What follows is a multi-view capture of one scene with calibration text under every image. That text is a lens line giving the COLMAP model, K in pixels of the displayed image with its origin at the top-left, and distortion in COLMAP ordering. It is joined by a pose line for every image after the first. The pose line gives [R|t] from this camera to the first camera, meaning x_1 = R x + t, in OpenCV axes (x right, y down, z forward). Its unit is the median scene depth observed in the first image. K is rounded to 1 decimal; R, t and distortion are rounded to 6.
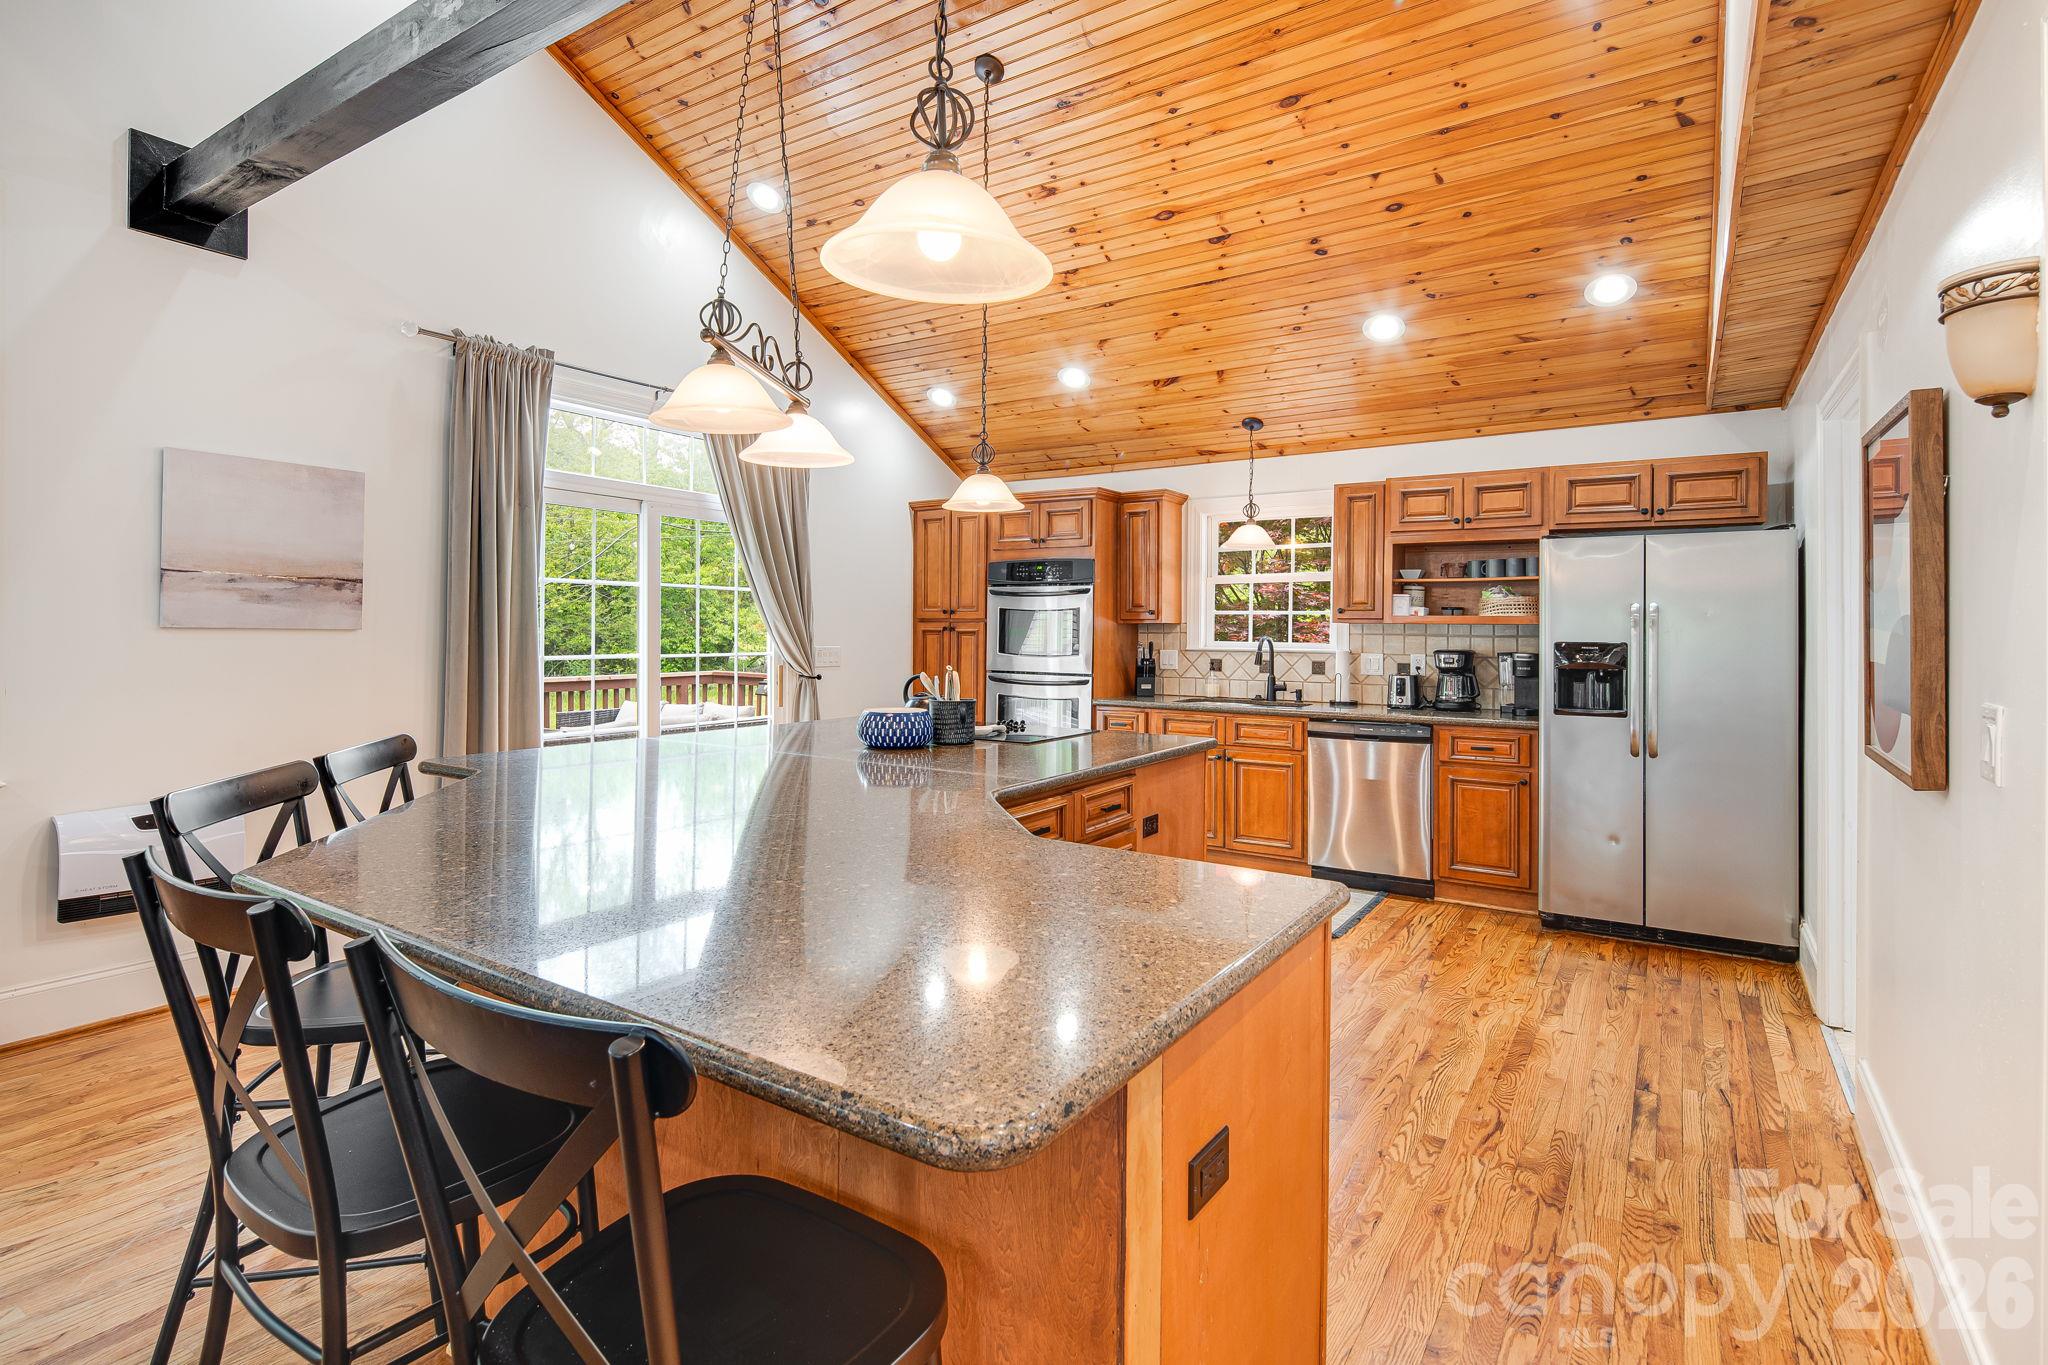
lens RADIAL K [[1002.0, 0, 1020.0], [0, 1002.0, 626.5], [0, 0, 1]] dist [0.012622, -0.000939]
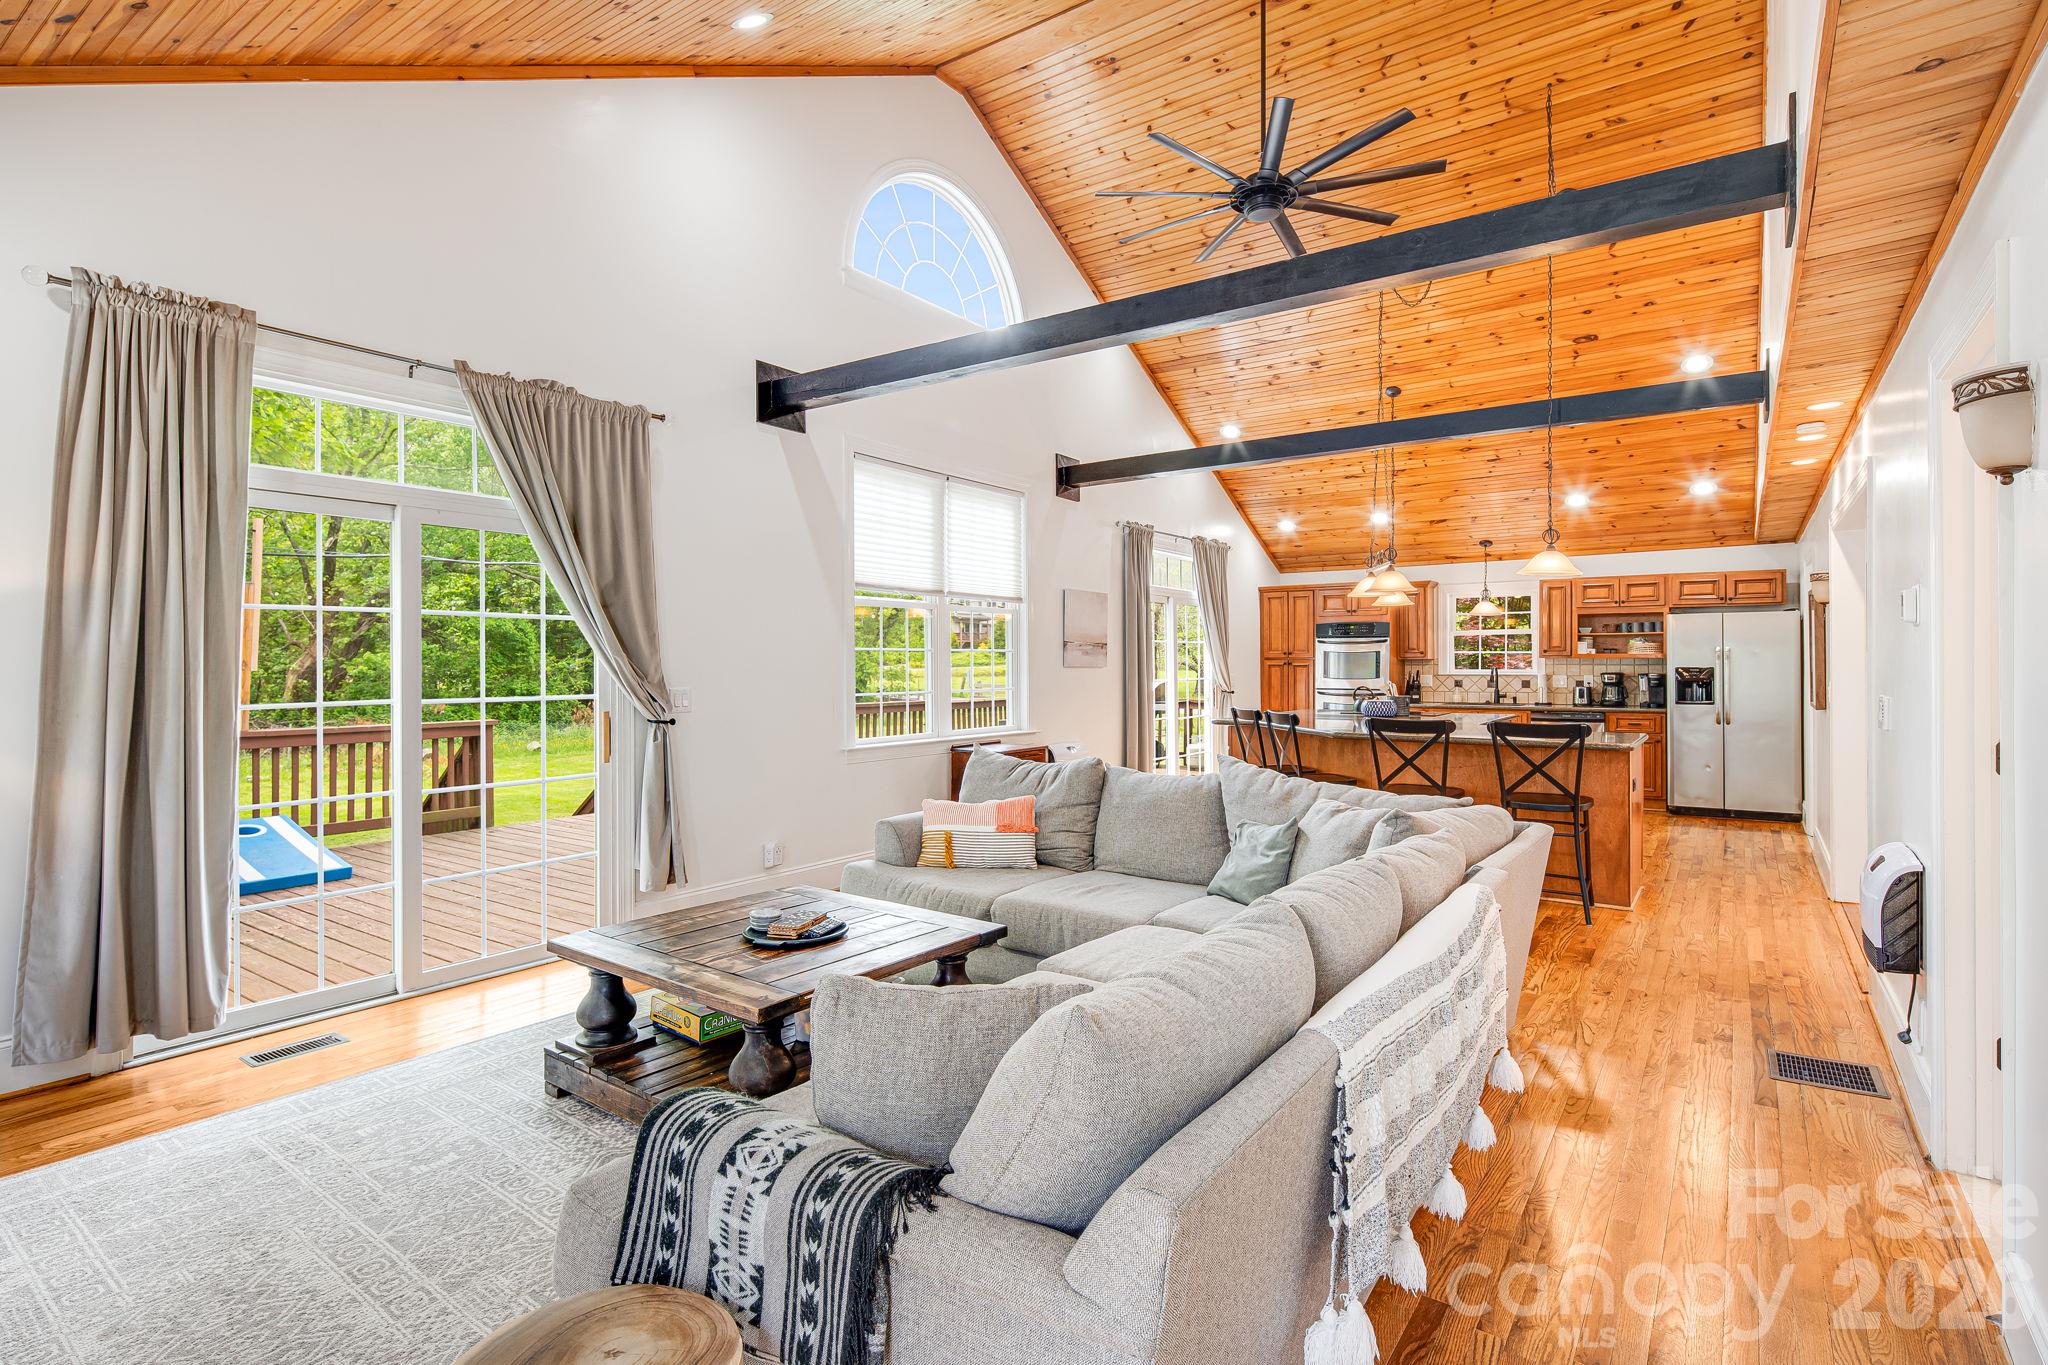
lens RADIAL K [[1002.0, 0, 1021.6], [0, 1002.0, 663.8], [0, 0, 1]] dist [0.012622, -0.000939]
pose [[0.999290, -0.009764, -0.036381, -0.568903], [0.009829, 0.999950, 0.001618, -0.005810], [0.036363, -0.001974, 0.999337, -0.855033]]
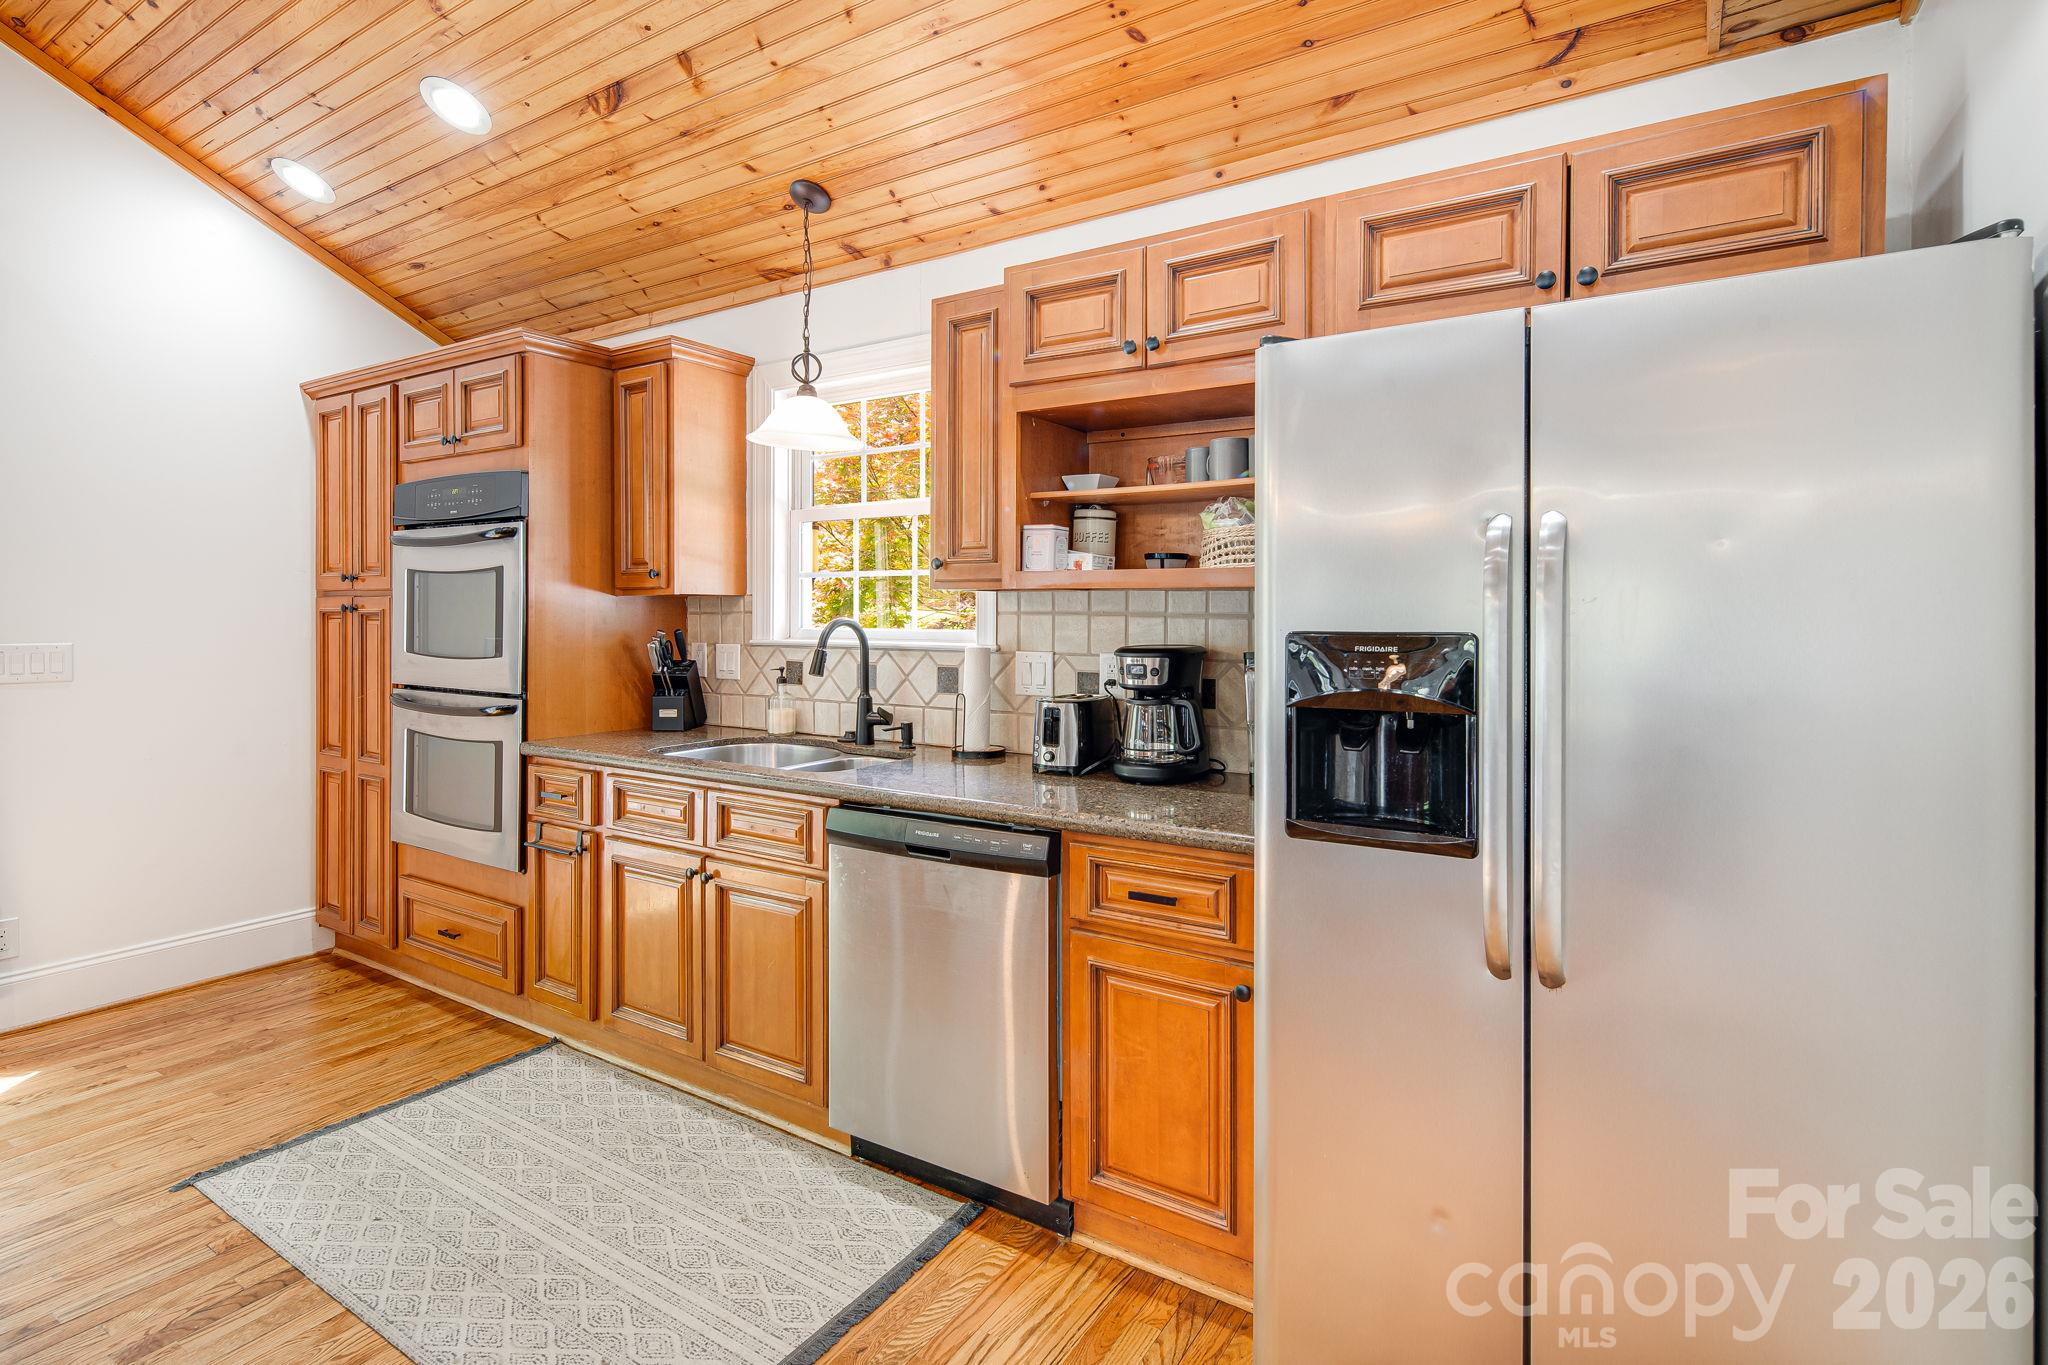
lens RADIAL K [[1002.0, 0, 1024.0], [0, 1002.0, 616.8], [0, 0, 1]] dist [0.012622, -0.000939]
pose [[0.999907, -0.008048, 0.011005, 0.370966], [0.007934, 0.999915, 0.010372, 0.005098], [-0.011087, -0.010284, 0.999886, 0.552030]]
